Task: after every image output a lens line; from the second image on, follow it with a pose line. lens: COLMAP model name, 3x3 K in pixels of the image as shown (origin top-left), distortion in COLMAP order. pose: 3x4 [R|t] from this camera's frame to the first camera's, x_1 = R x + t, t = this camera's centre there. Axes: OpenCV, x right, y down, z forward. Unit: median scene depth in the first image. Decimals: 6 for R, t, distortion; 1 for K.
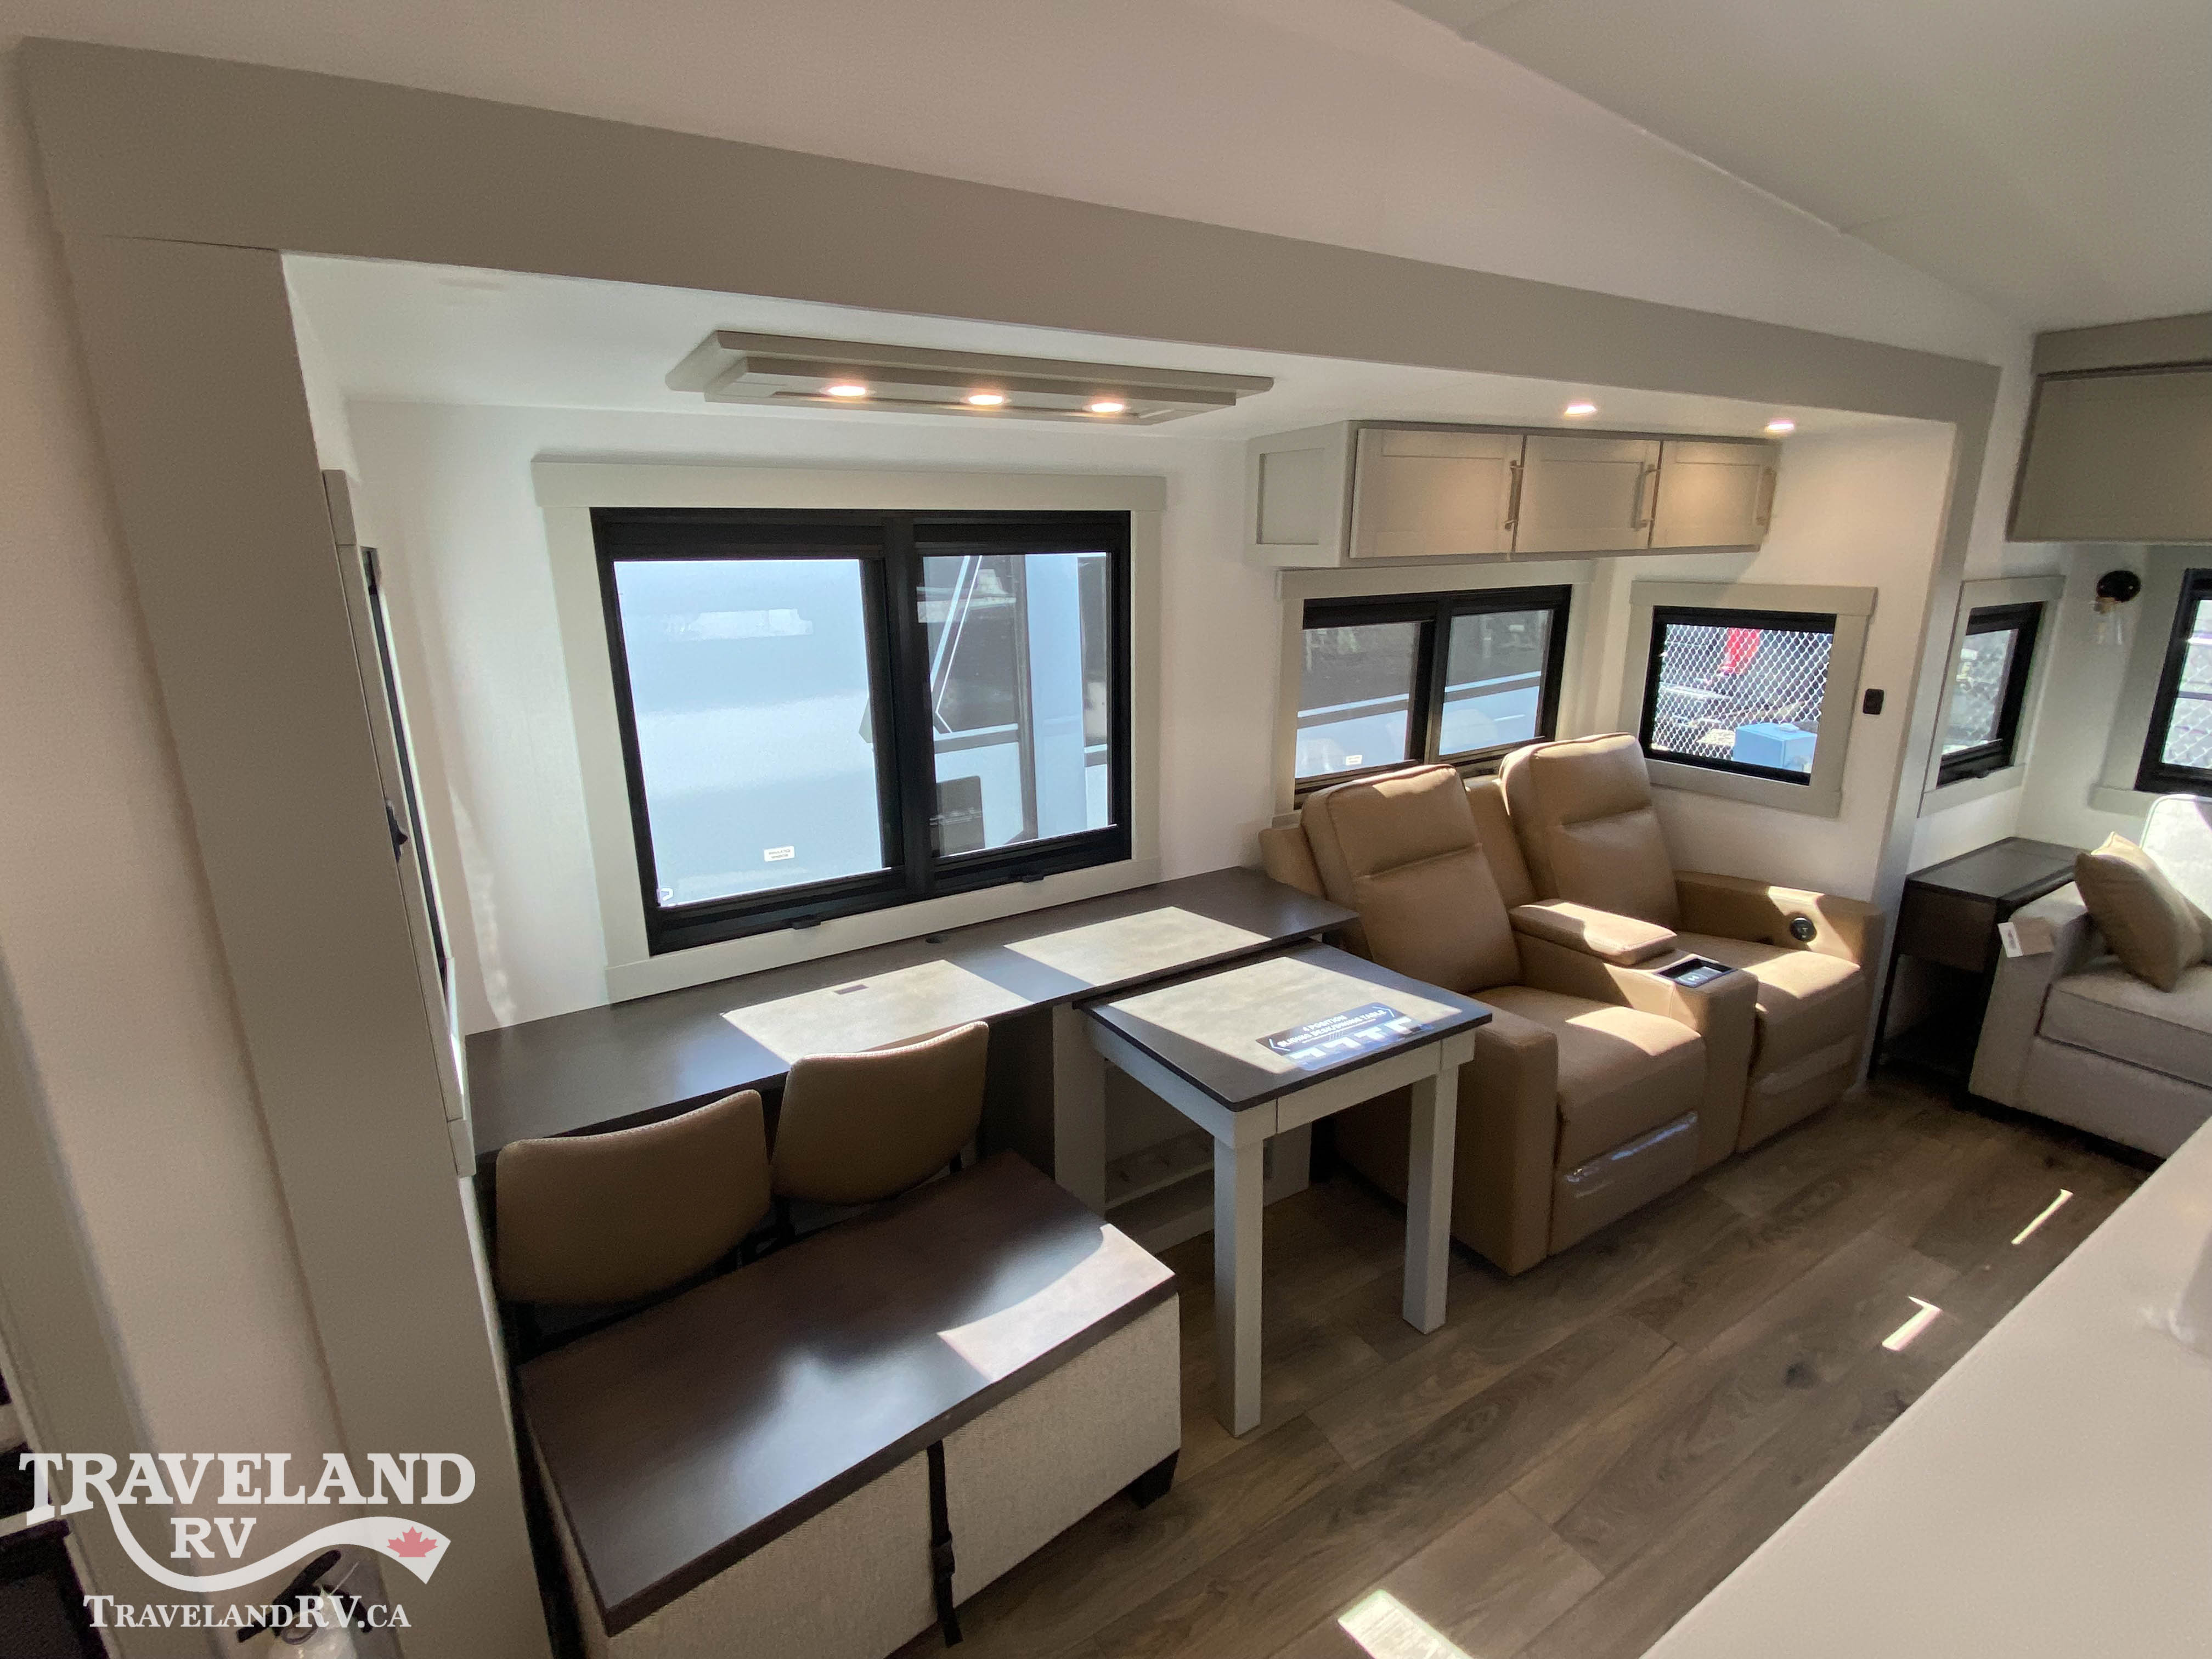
lens RADIAL K [[1034.9, 0, 1098.5], [0, 1034.9, 824.3], [0, 0, 1]] dist [0.021086, -0.020799]
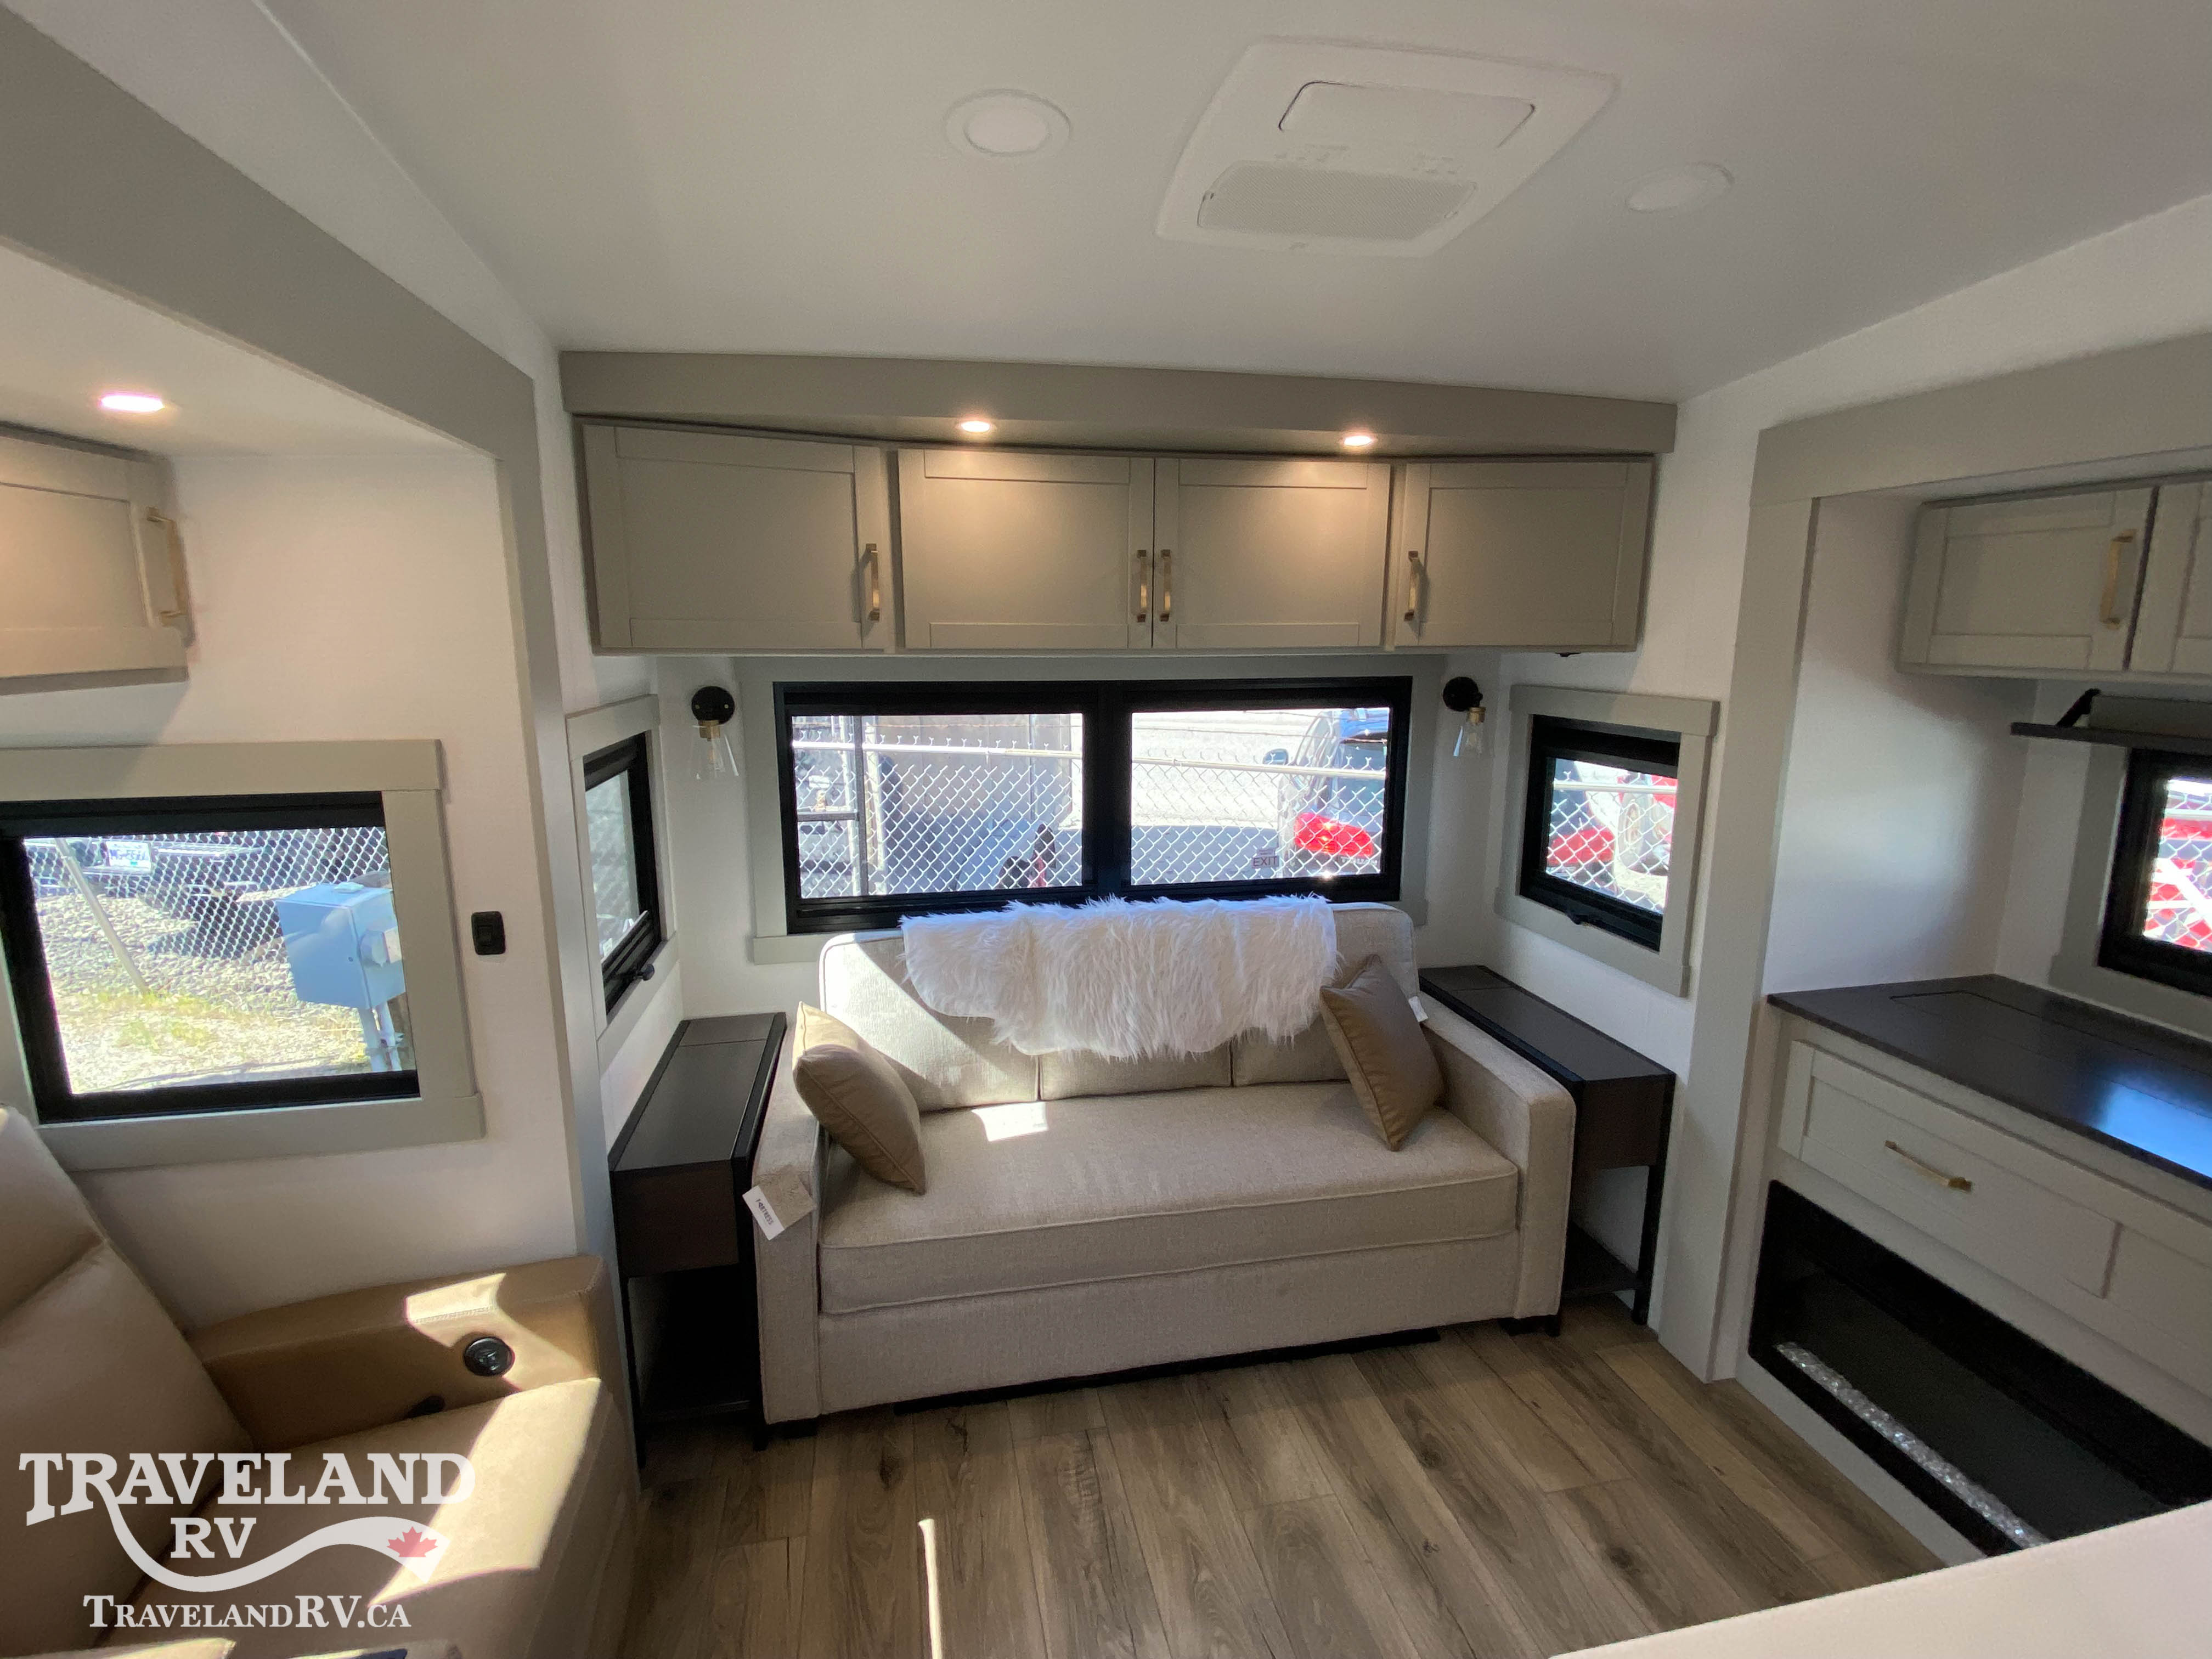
lens RADIAL K [[1034.9, 0, 1098.3], [0, 1034.9, 828.9], [0, 0, 1]] dist [0.021086, -0.020799]
pose [[0.344157, -0.162985, 0.924658, 0.353390], [0.239474, 0.967484, 0.081402, -0.144673], [-0.907859, 0.193416, 0.371997, 0.489554]]
